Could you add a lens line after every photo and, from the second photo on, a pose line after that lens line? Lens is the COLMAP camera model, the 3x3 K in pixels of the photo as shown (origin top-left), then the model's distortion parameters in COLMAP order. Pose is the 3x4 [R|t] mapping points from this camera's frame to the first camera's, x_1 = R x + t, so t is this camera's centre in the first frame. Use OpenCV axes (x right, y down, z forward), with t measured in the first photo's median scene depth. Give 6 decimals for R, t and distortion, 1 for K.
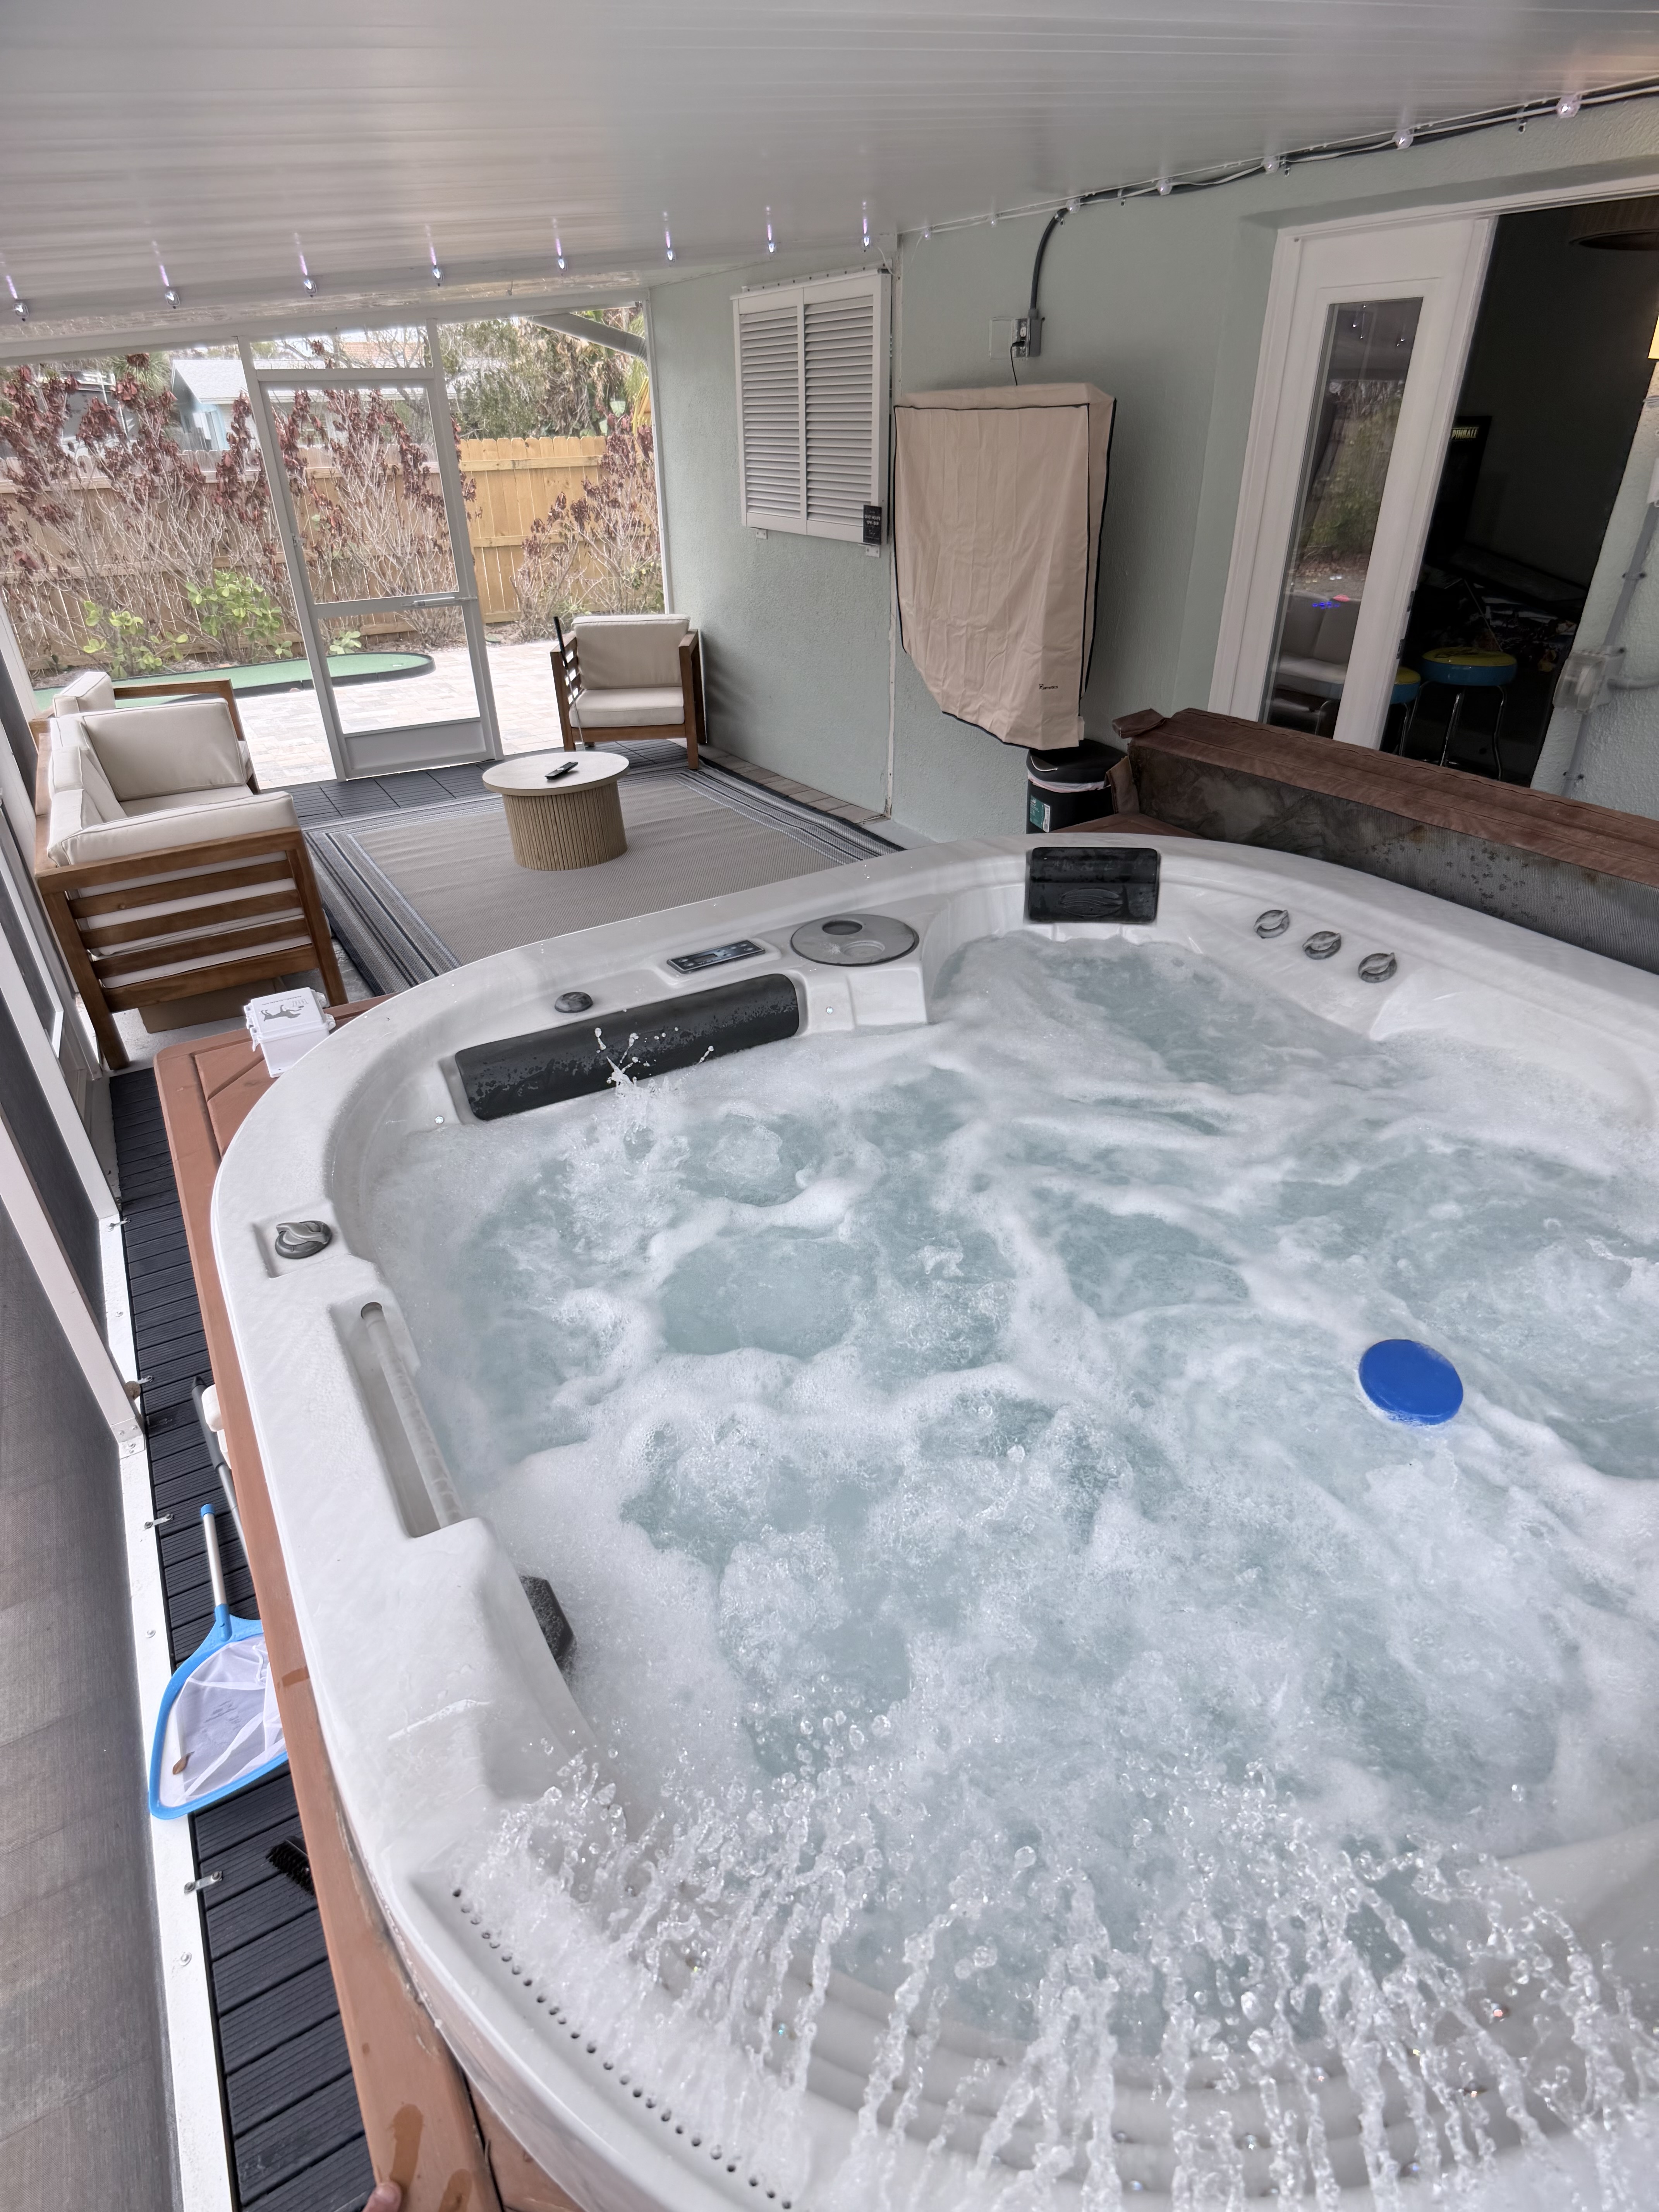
lens RADIAL K [[1164.2, 0, 830.2], [0, 1164.2, 1106.5], [0, 0, 1]] dist [0.004579, -0.000713]
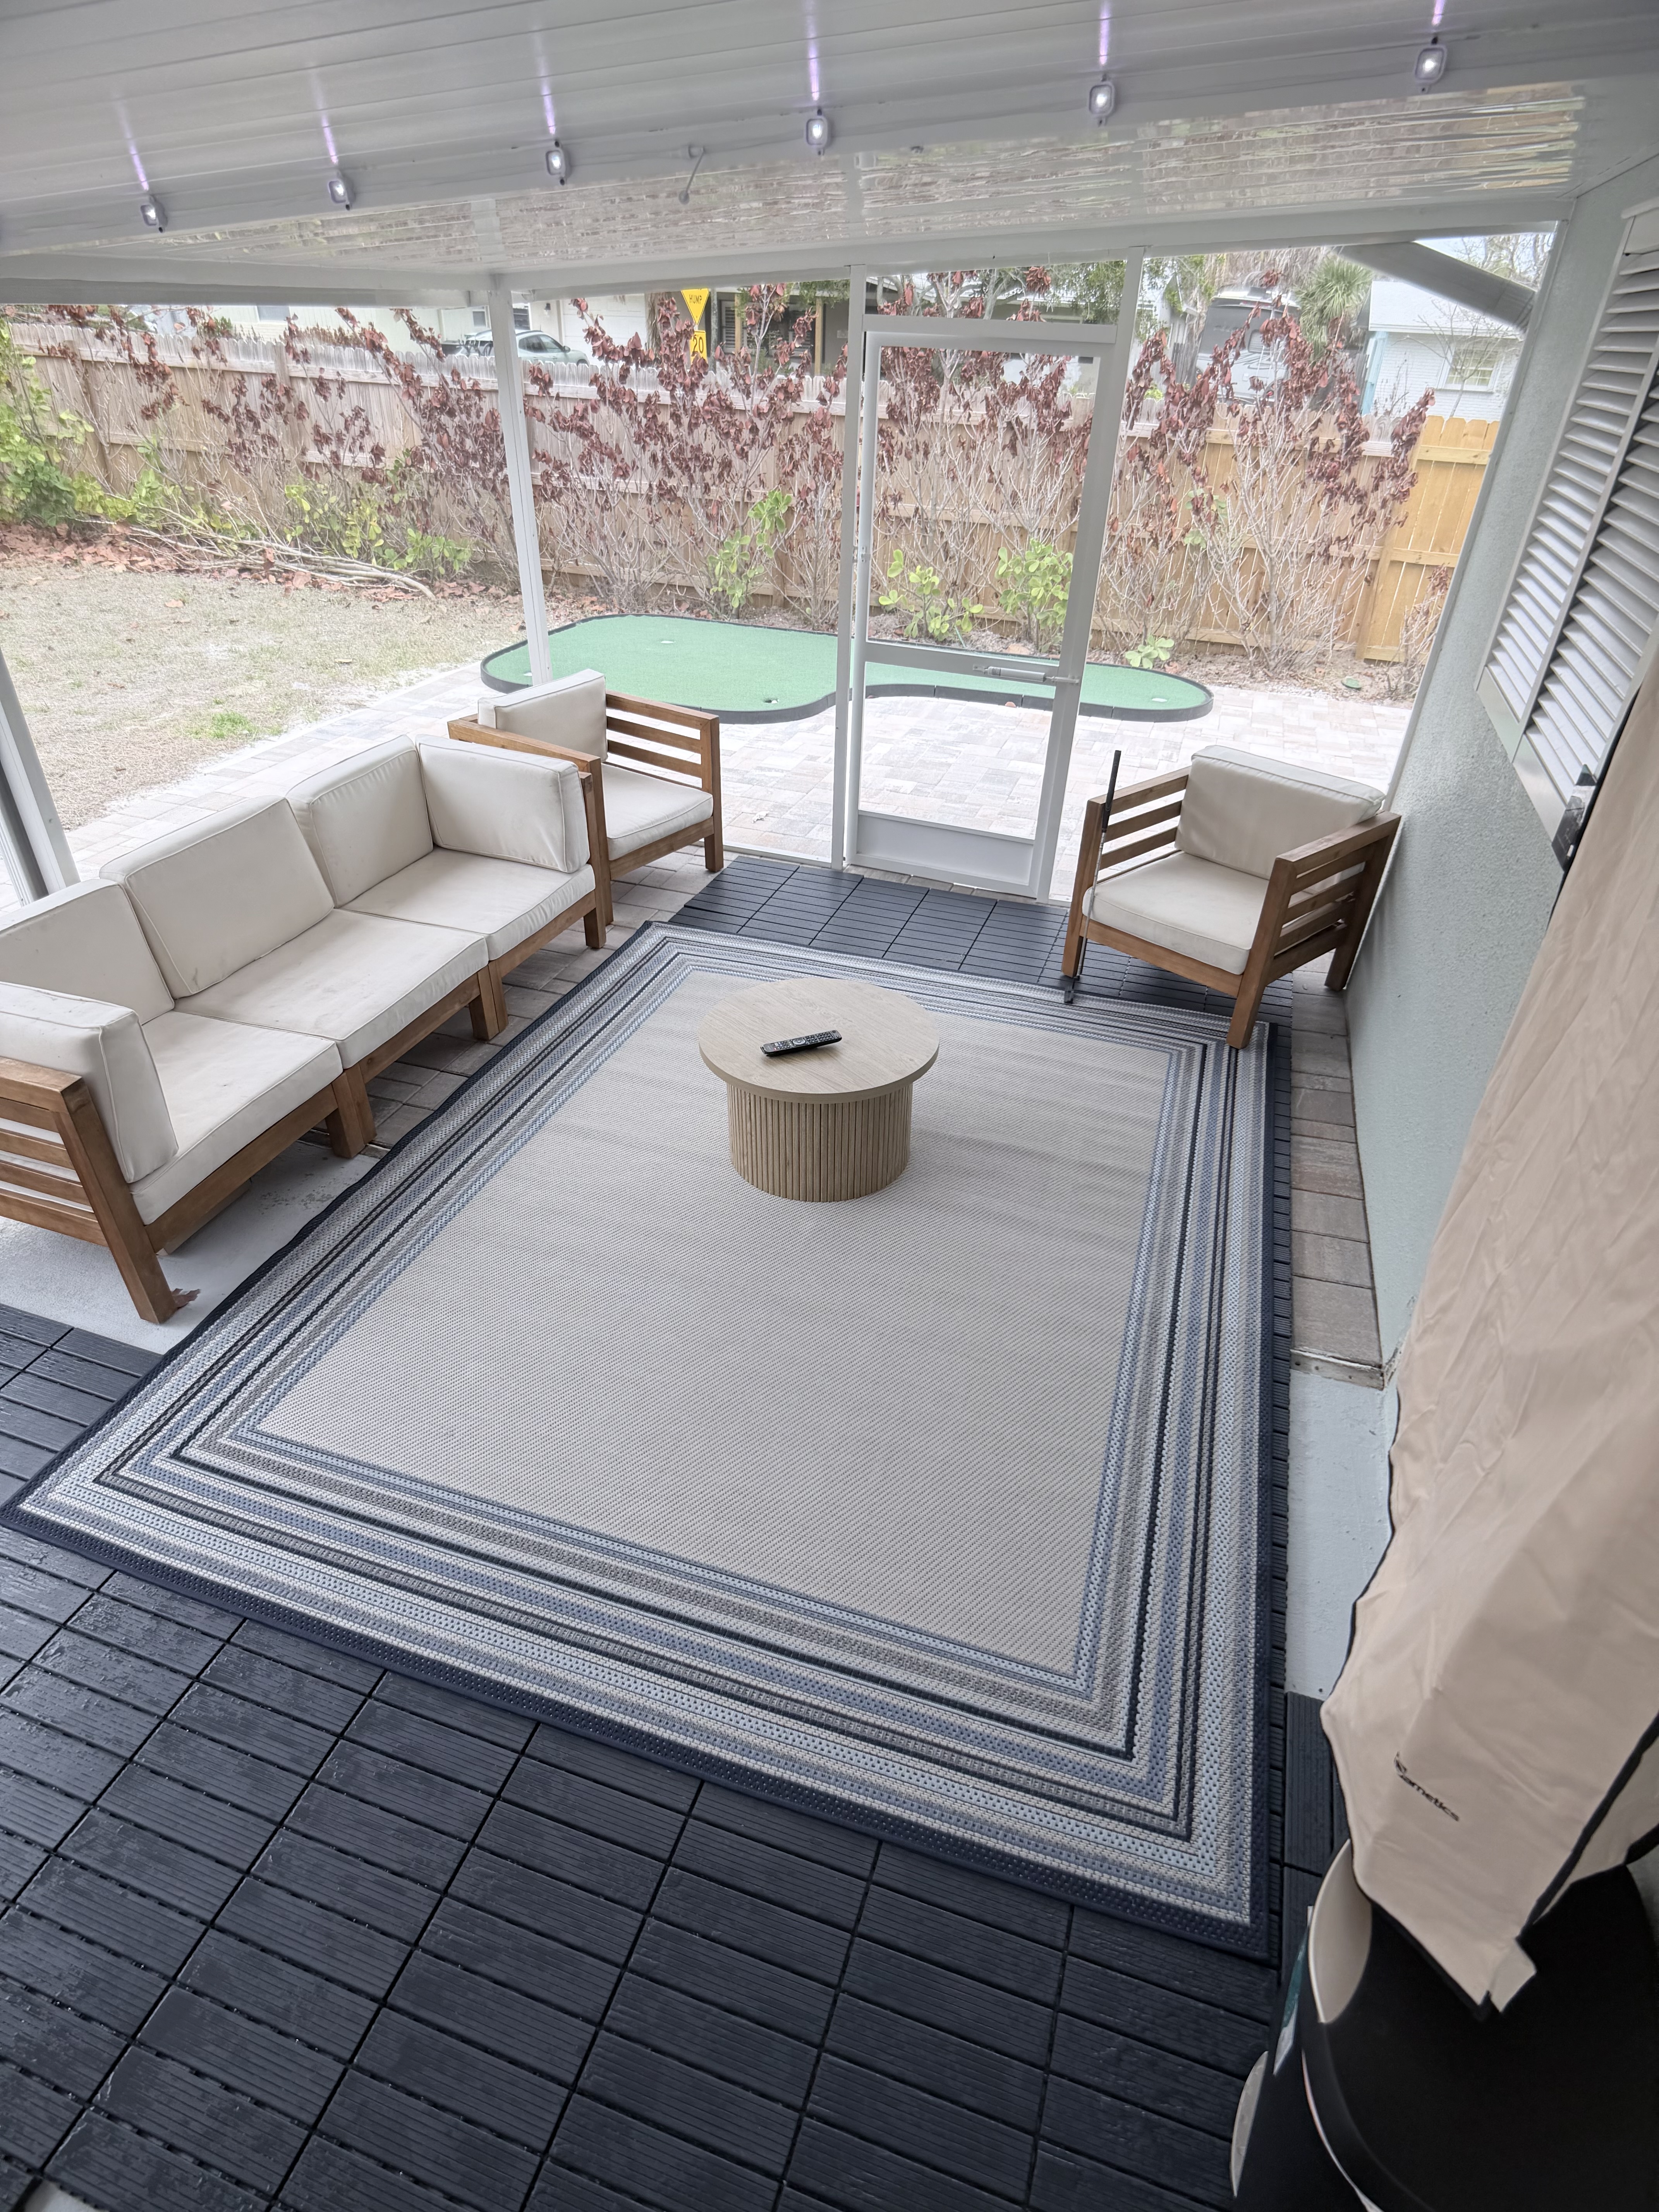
lens RADIAL K [[1164.2, 0, 829.7], [0, 1164.2, 1111.7], [0, 0, 1]] dist [0.004579, -0.000713]
pose [[0.661431, 0.439821, -0.607508, 0.121035], [-0.408860, 0.890511, 0.199557, -0.301547], [0.628762, 0.116393, 0.768837, 0.436952]]
